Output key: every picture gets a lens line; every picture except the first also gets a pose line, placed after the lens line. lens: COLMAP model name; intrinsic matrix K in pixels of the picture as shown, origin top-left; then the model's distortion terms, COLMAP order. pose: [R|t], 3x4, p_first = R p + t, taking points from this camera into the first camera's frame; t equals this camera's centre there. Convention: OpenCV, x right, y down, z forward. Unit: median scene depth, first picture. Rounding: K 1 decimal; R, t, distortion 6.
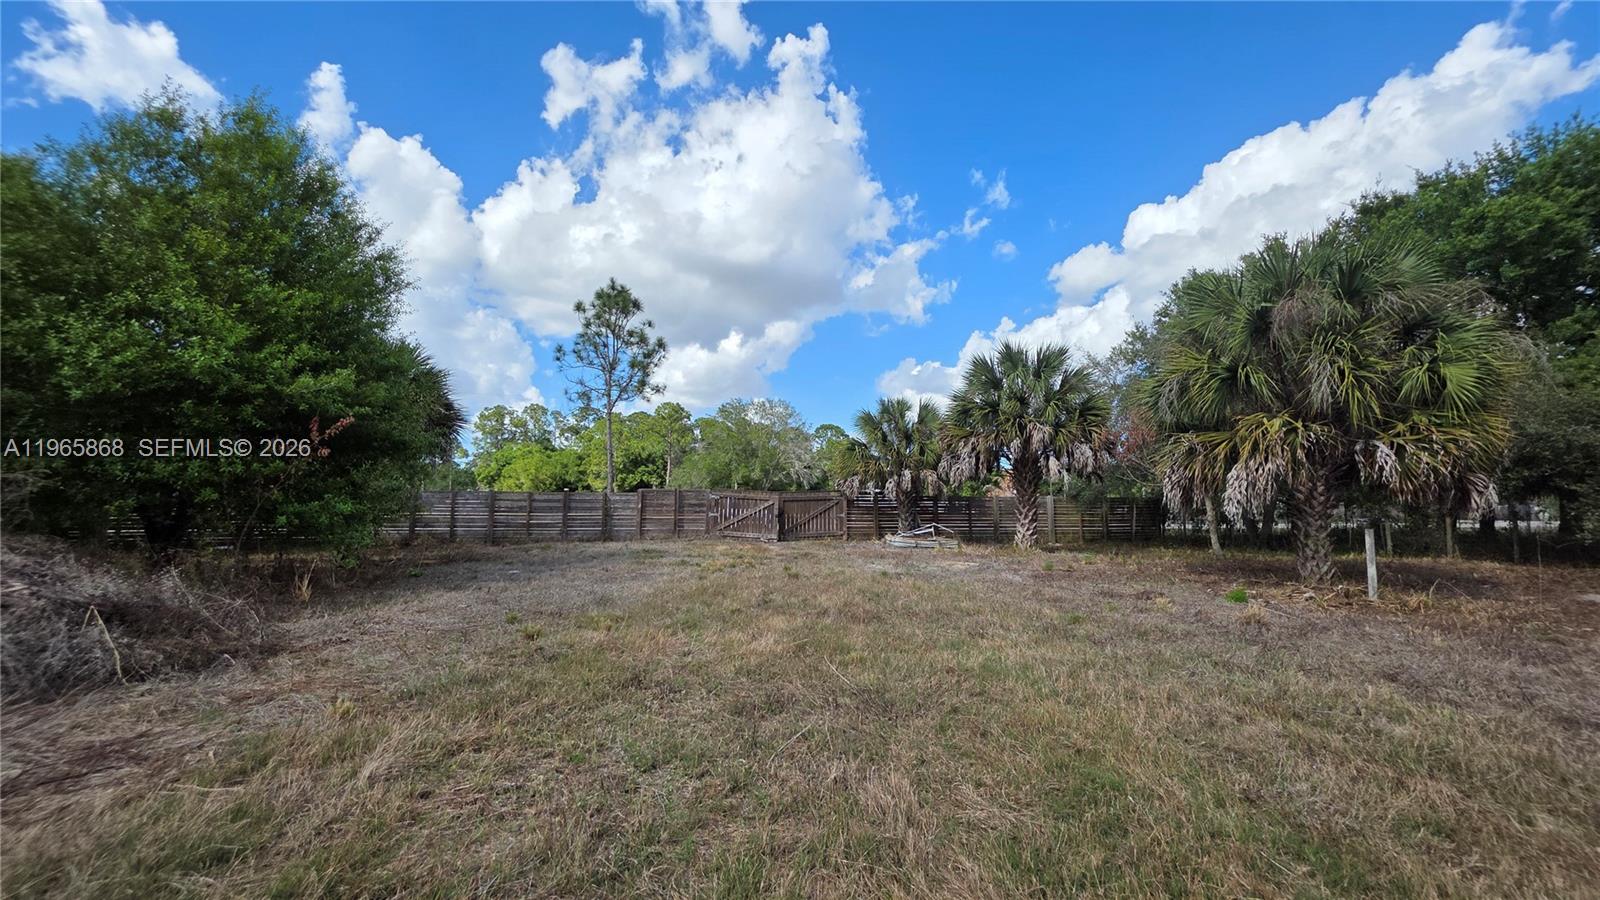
lens RADIAL K [[621.1, 0, 783.9], [0, 621.1, 448.5], [0, 0, 1]] dist [-0.001932, -0.000187]
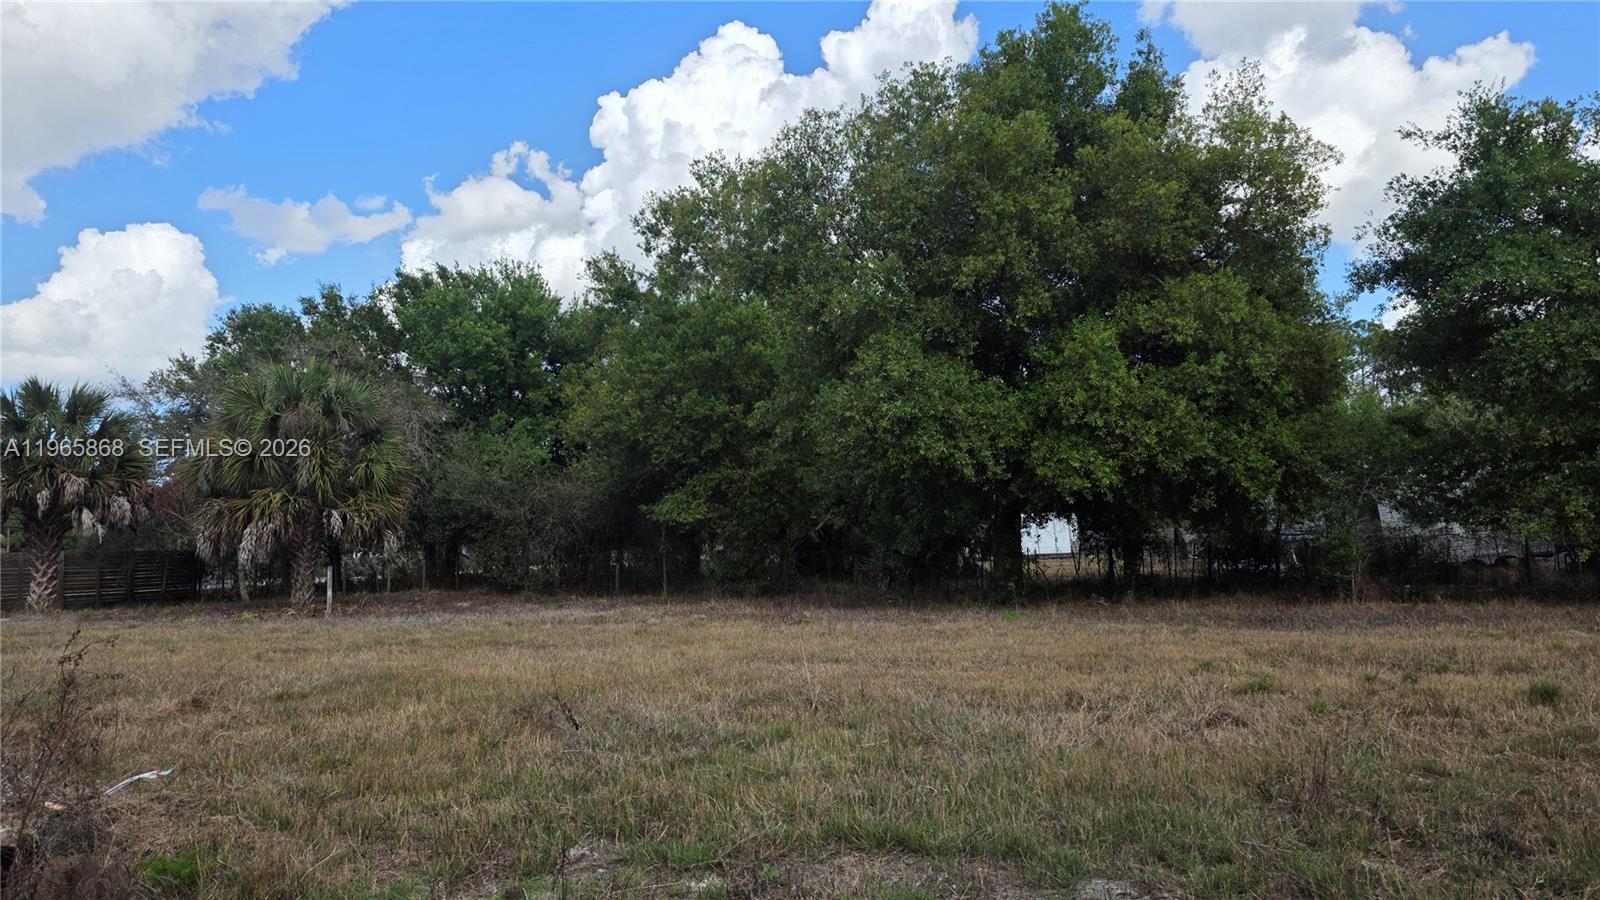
lens RADIAL K [[1022.6, 0, 807.5], [0, 1022.6, 448.7], [0, 0, 1]] dist [0.069471, -0.074127]
pose [[0.482470, 0.057137, 0.874047, -0.627485], [-0.044415, 0.998182, -0.040735, -0.091786], [-0.874786, -0.019168, 0.484130, -1.074600]]
